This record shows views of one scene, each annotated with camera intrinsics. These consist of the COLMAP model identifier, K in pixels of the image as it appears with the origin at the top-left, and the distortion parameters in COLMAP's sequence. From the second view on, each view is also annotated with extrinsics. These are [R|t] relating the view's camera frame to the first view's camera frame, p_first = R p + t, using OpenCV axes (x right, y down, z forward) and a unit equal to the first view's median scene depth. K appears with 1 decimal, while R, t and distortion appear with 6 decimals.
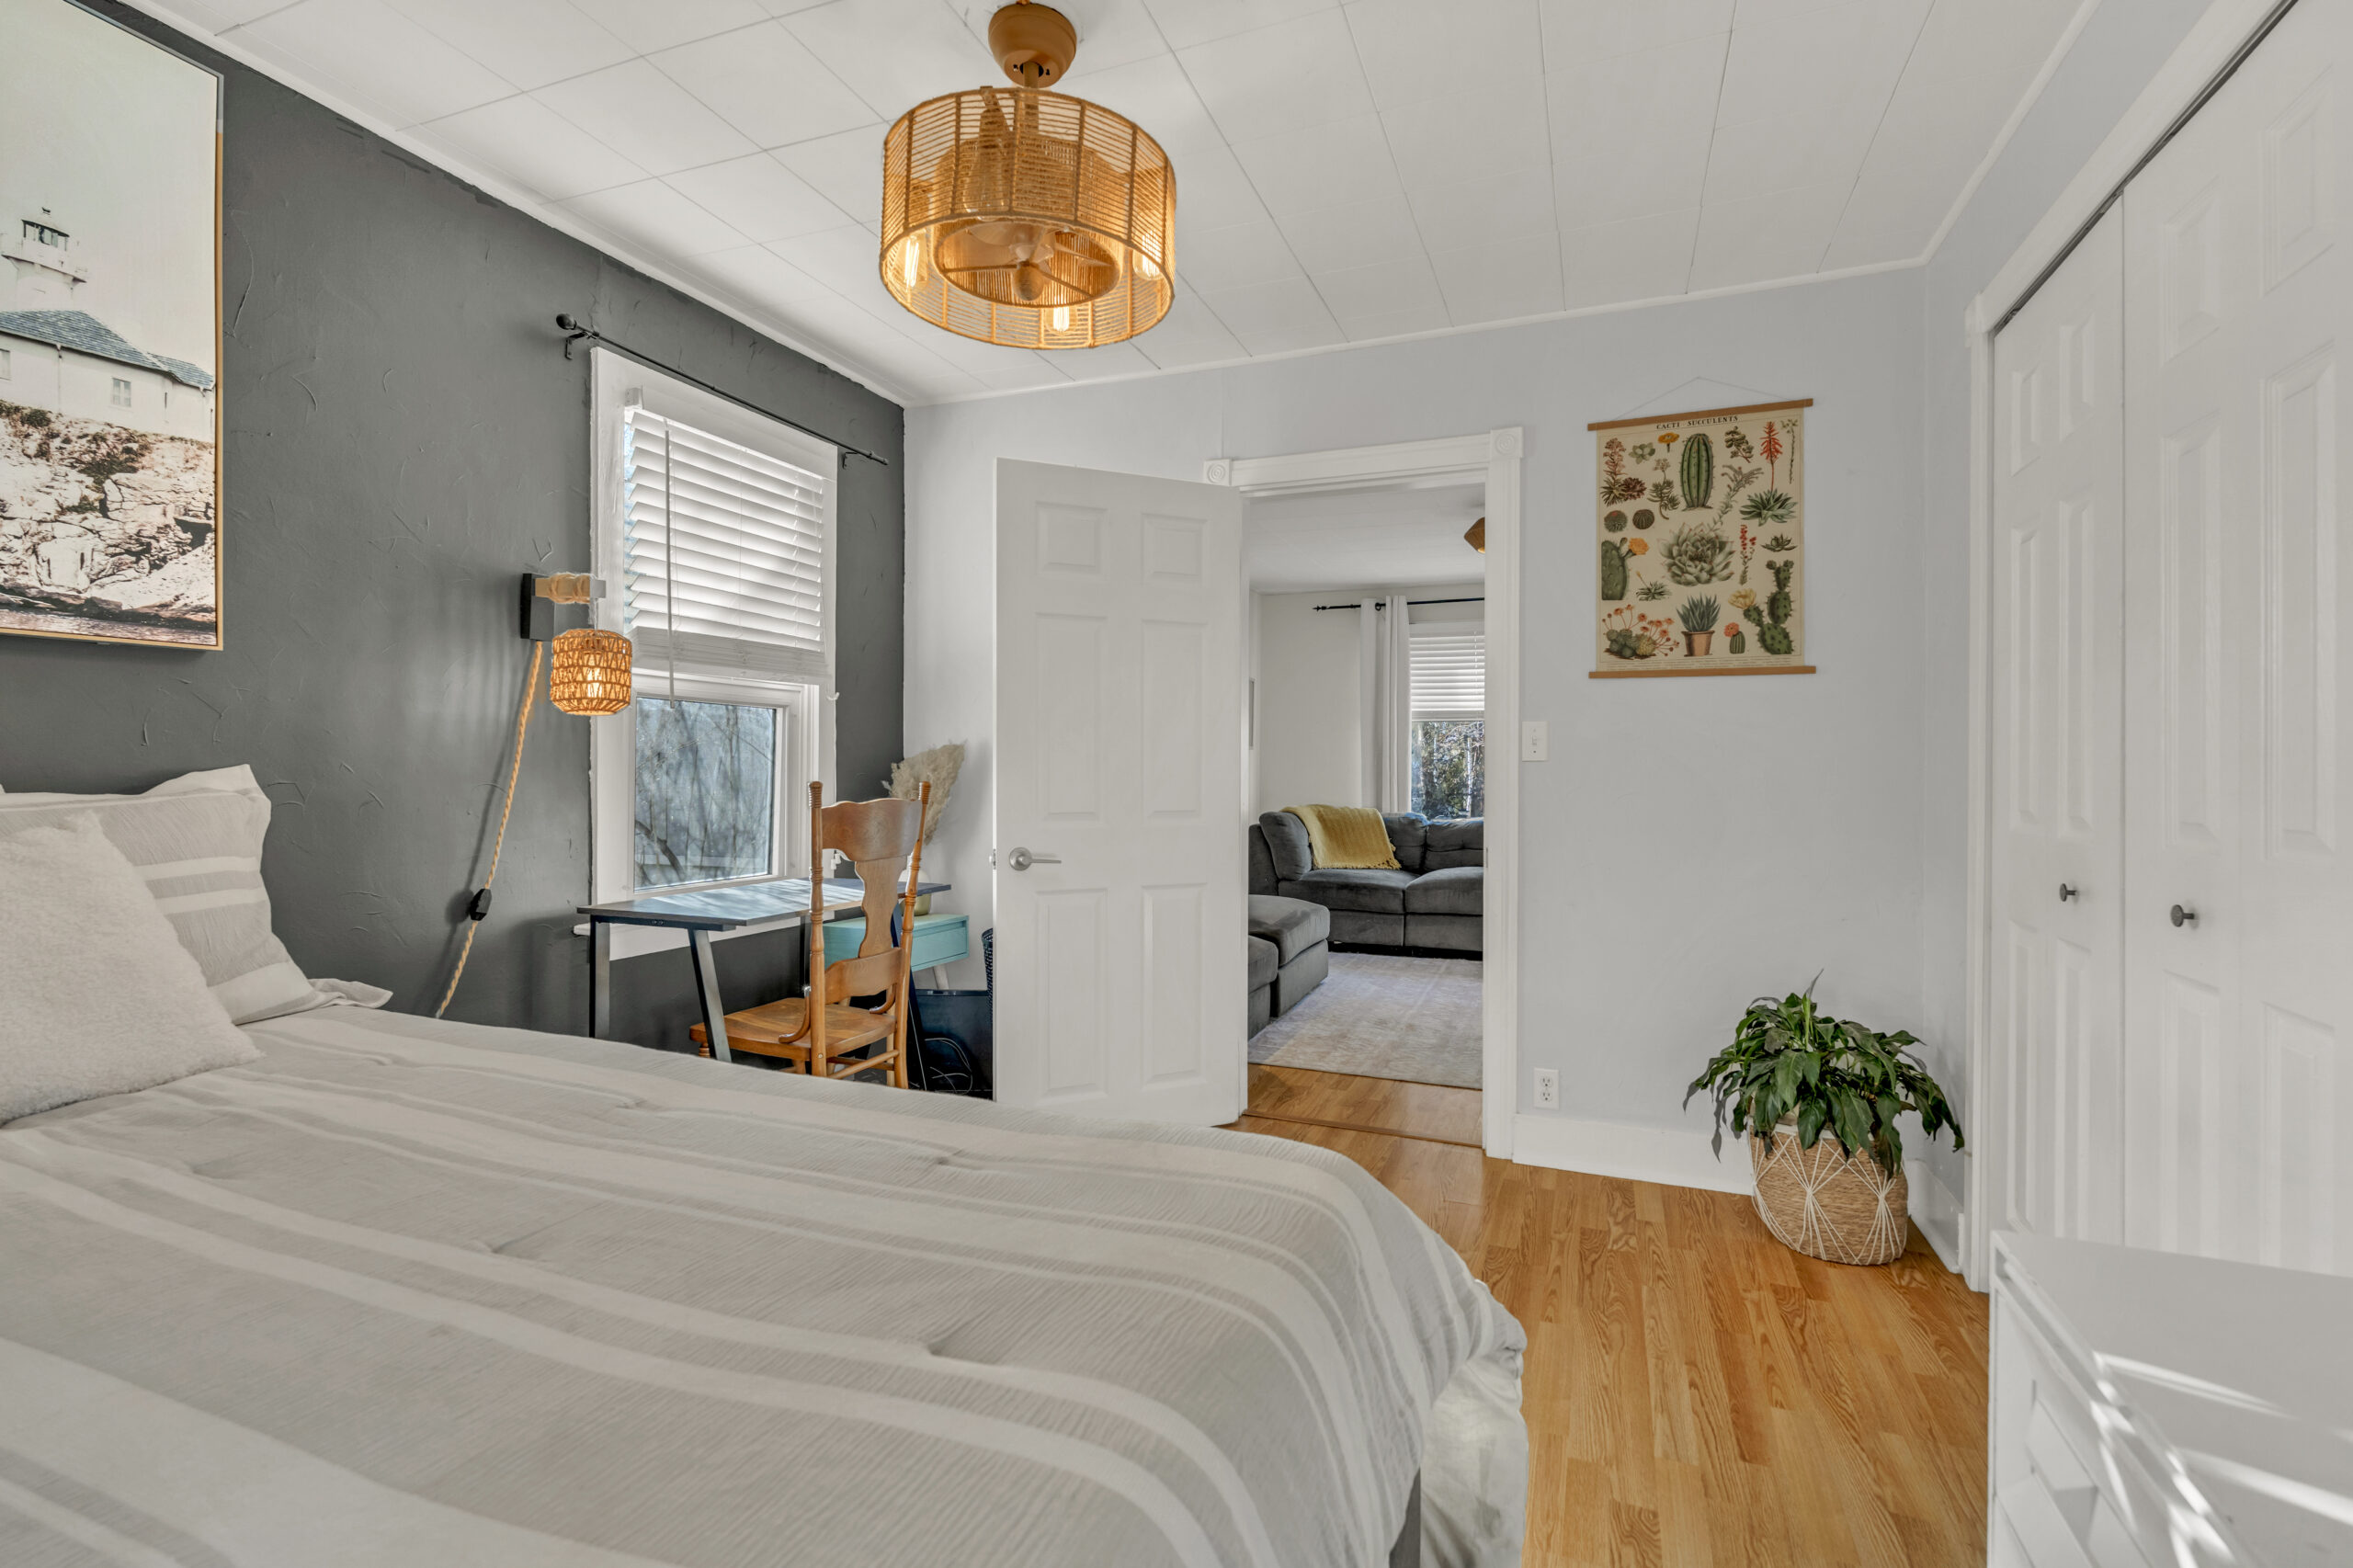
lens RADIAL K [[1070.4, 0, 1175.0], [0, 1070.4, 775.6], [0, 0, 1]] dist [-0.002484, -0.001110]
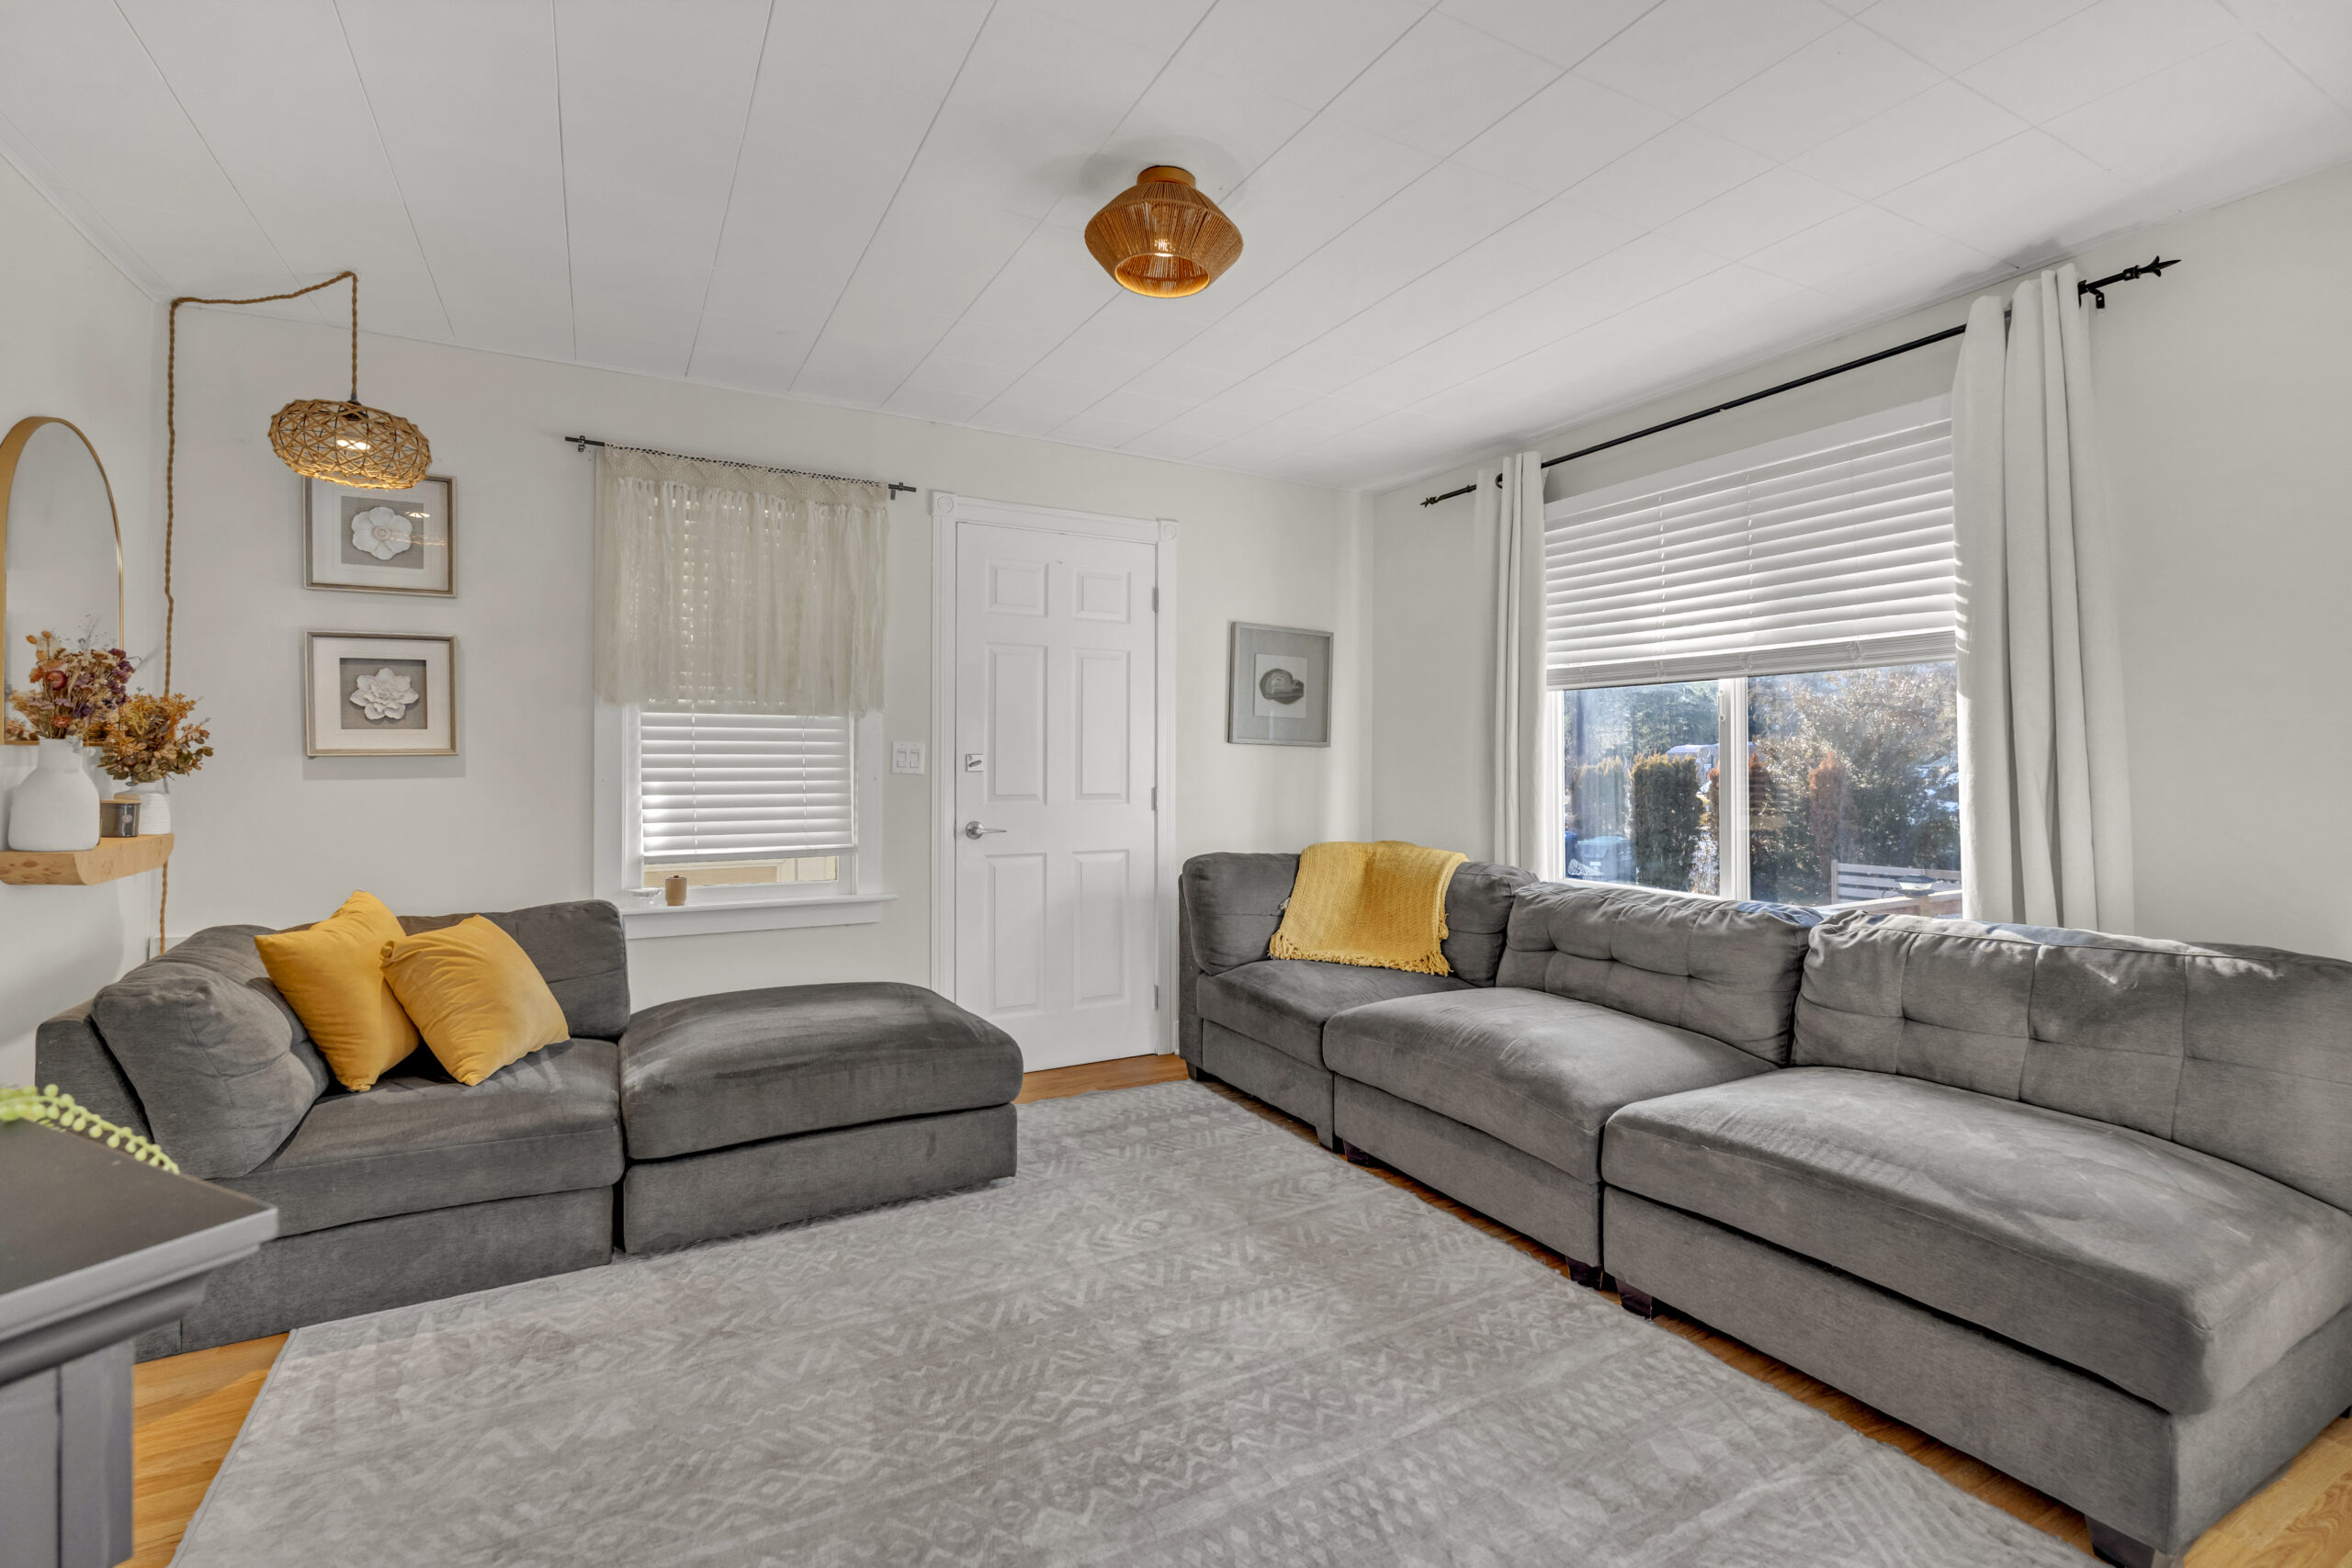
lens RADIAL K [[1069.8, 0, 1176.7], [0, 1069.8, 760.7], [0, 0, 1]] dist [-0.002484, -0.001110]
pose [[0.766790, -0.002064, -0.641894, 1.650834], [-0.003682, 0.999964, -0.007613, -0.048441], [0.641887, 0.008201, 0.766755, 1.945627]]
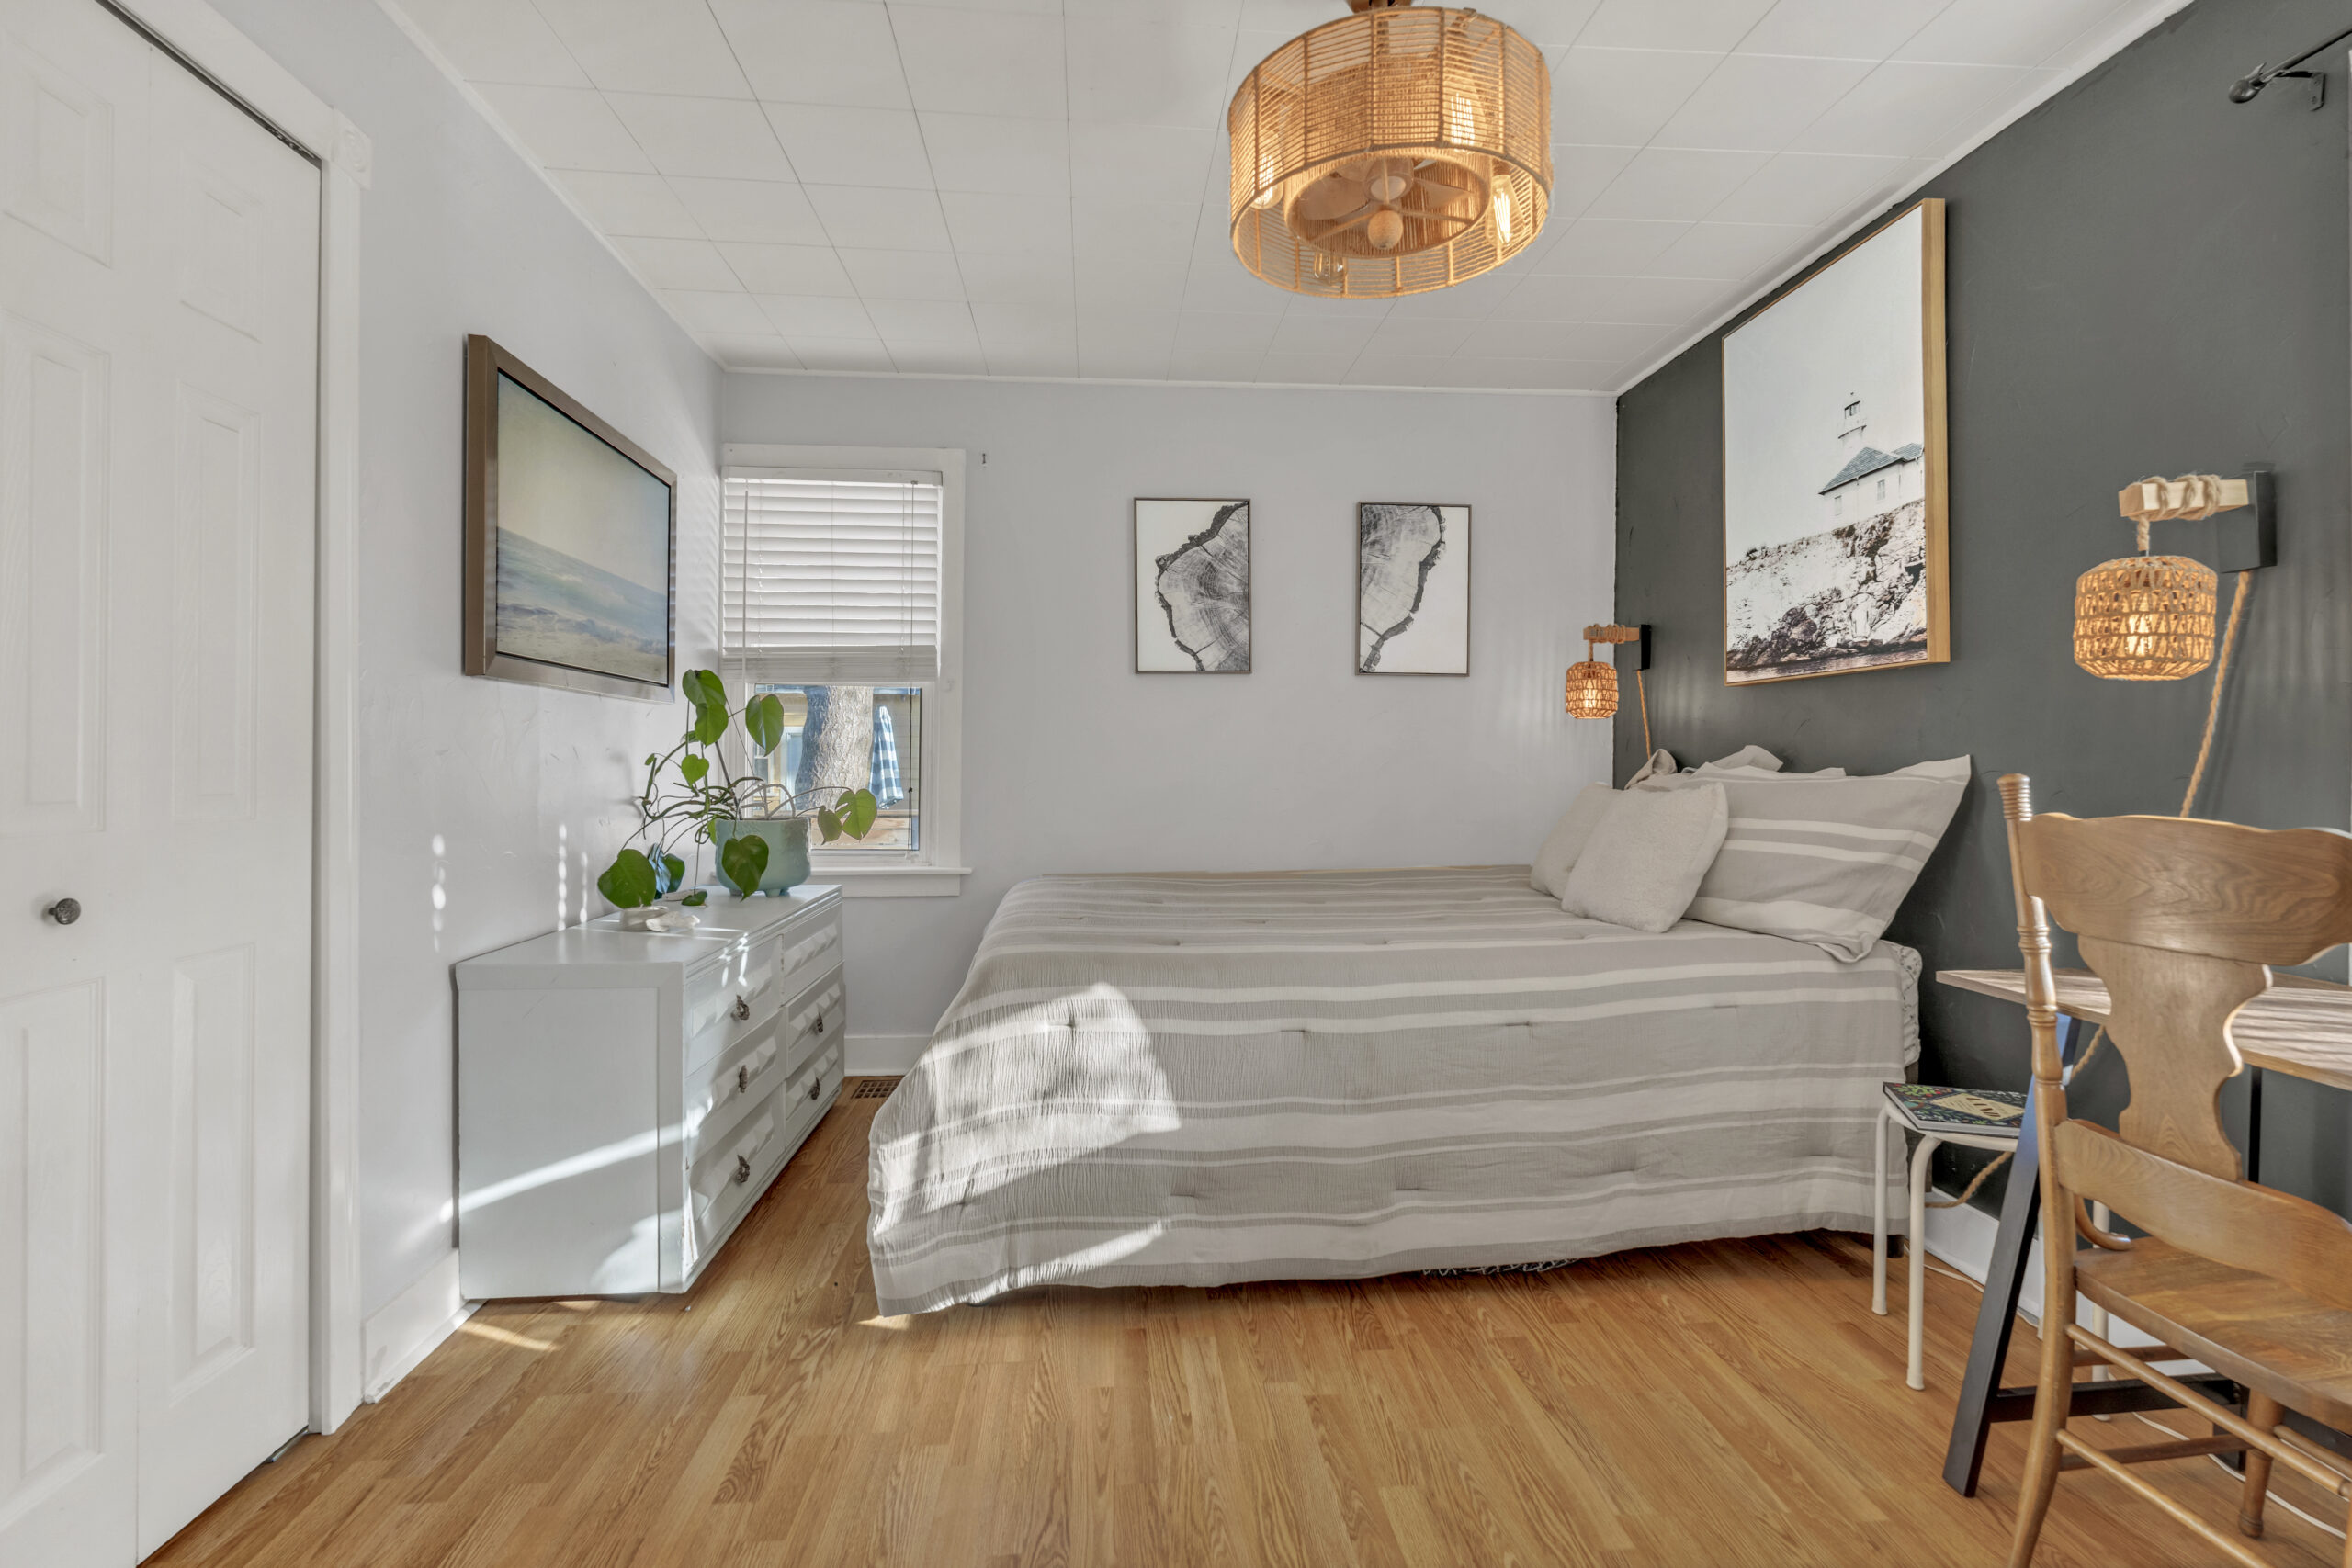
lens RADIAL K [[1069.8, 0, 1174.9], [0, 1069.8, 754.7], [0, 0, 1]] dist [-0.002484, -0.001110]
pose [[-0.900203, -0.010192, -0.435350, 0.445909], [-0.010550, 0.999943, -0.001595, 0.000561], [0.435342, 0.003157, -0.900260, 1.830330]]
